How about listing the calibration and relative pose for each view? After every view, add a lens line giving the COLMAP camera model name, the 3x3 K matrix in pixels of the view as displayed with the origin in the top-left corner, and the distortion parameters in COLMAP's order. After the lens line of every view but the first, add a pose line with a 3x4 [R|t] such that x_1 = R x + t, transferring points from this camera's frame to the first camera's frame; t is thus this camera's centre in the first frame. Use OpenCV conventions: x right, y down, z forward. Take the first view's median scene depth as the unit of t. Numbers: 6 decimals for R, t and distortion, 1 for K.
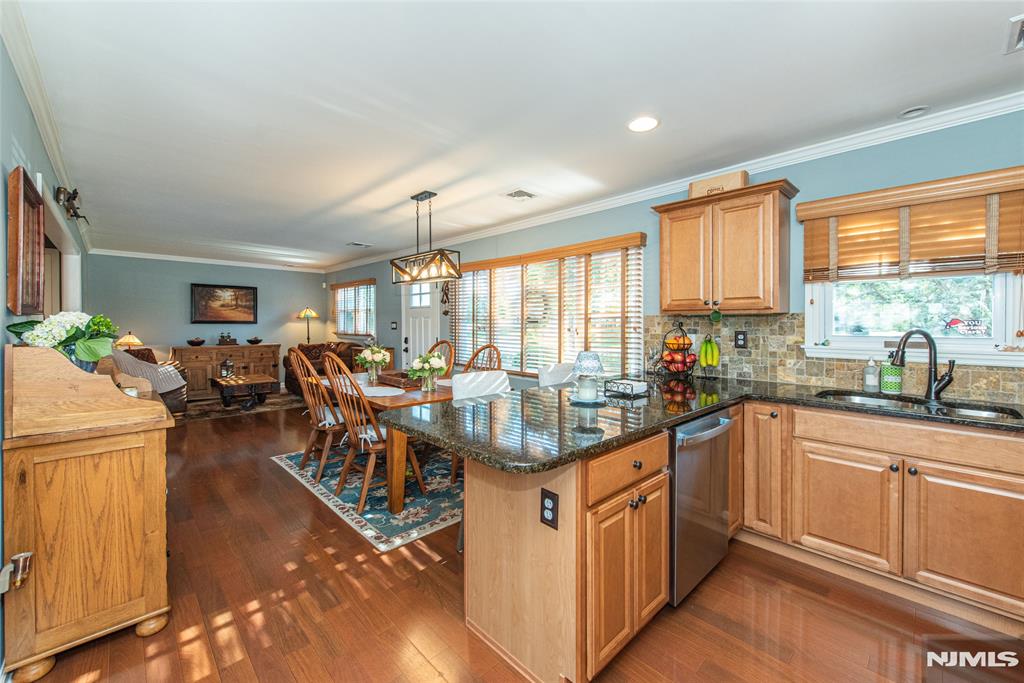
lens RADIAL K [[405.3, 0, 522.8], [0, 405.3, 325.4], [0, 0, 1]] dist [0.011501, -0.004389]
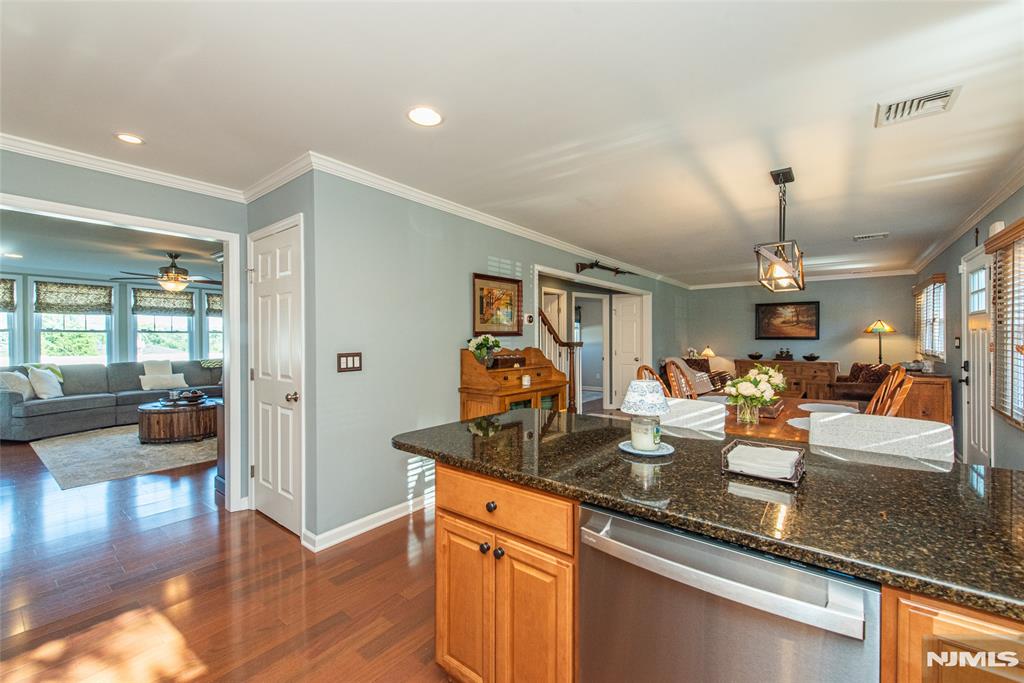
lens RADIAL K [[405.3, 0, 508.8], [0, 405.3, 337.5], [0, 0, 1]] dist [0.011501, -0.004389]
pose [[0.126867, -0.003998, -0.991912, 0.638247], [-0.004051, 0.999981, -0.004549, -0.005122], [0.991912, 0.004596, 0.126848, 0.520471]]
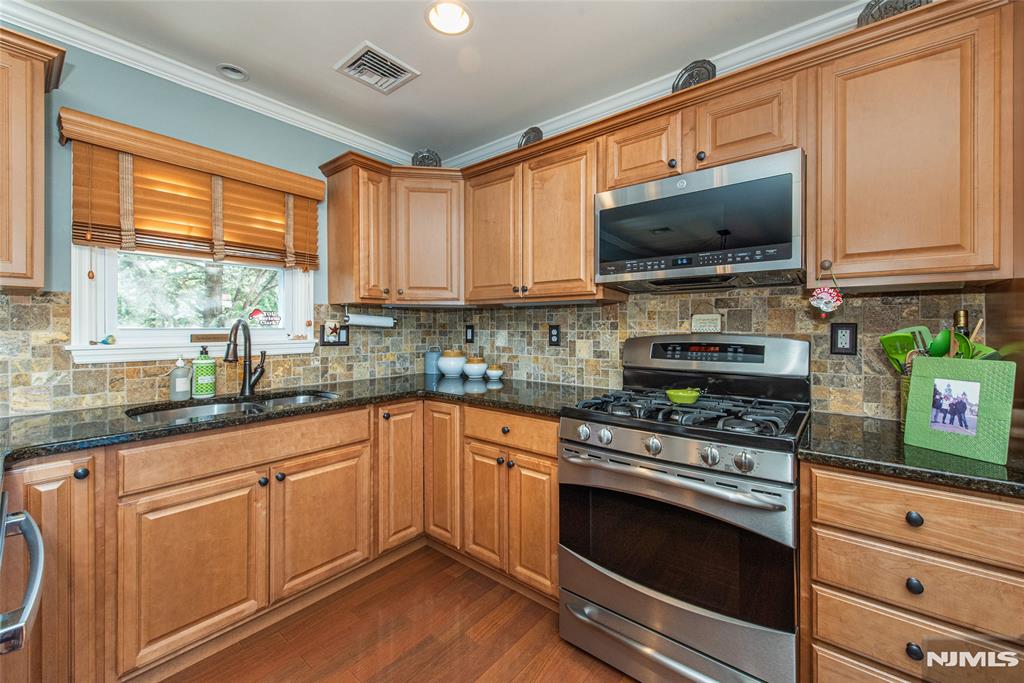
lens RADIAL K [[405.3, 0, 522.3], [0, 405.3, 325.3], [0, 0, 1]] dist [0.011501, -0.004389]
pose [[-0.102014, -0.001077, 0.994782, 0.016529], [-0.000054, 0.999999, 0.001077, 0.019225], [-0.994783, 0.000056, -0.102014, 0.420642]]
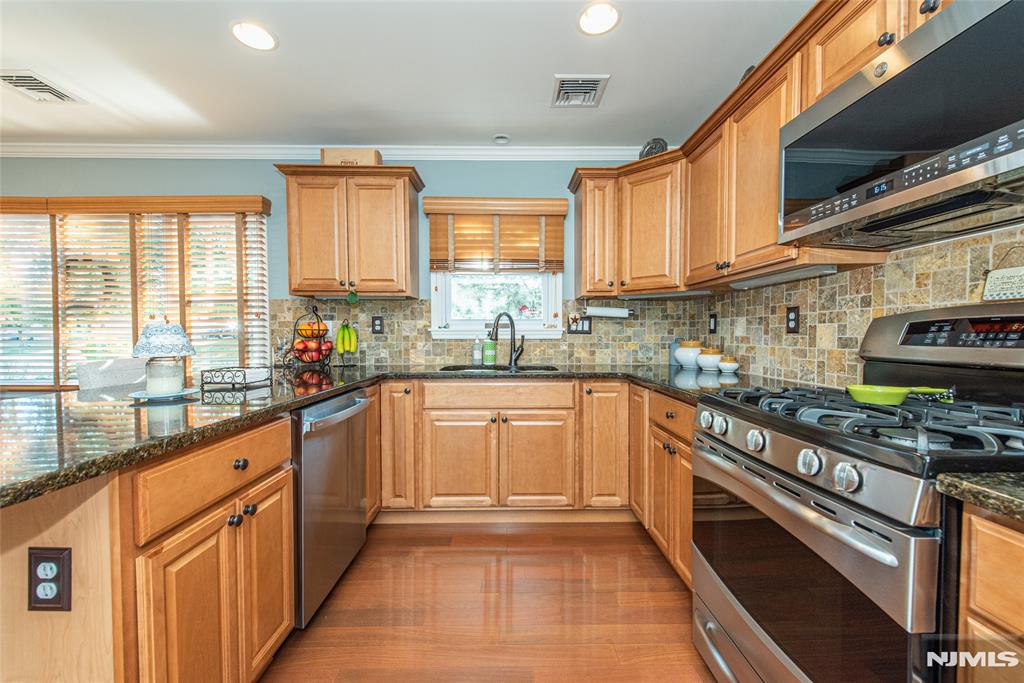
lens RADIAL K [[405.3, 0, 510.5], [0, 405.3, 340.7], [0, 0, 1]] dist [0.011501, -0.004389]
pose [[0.695579, -0.021568, 0.718125, 0.057240], [0.007330, 0.999710, 0.022925, 0.062734], [-0.718412, -0.010682, 0.695536, 0.089090]]
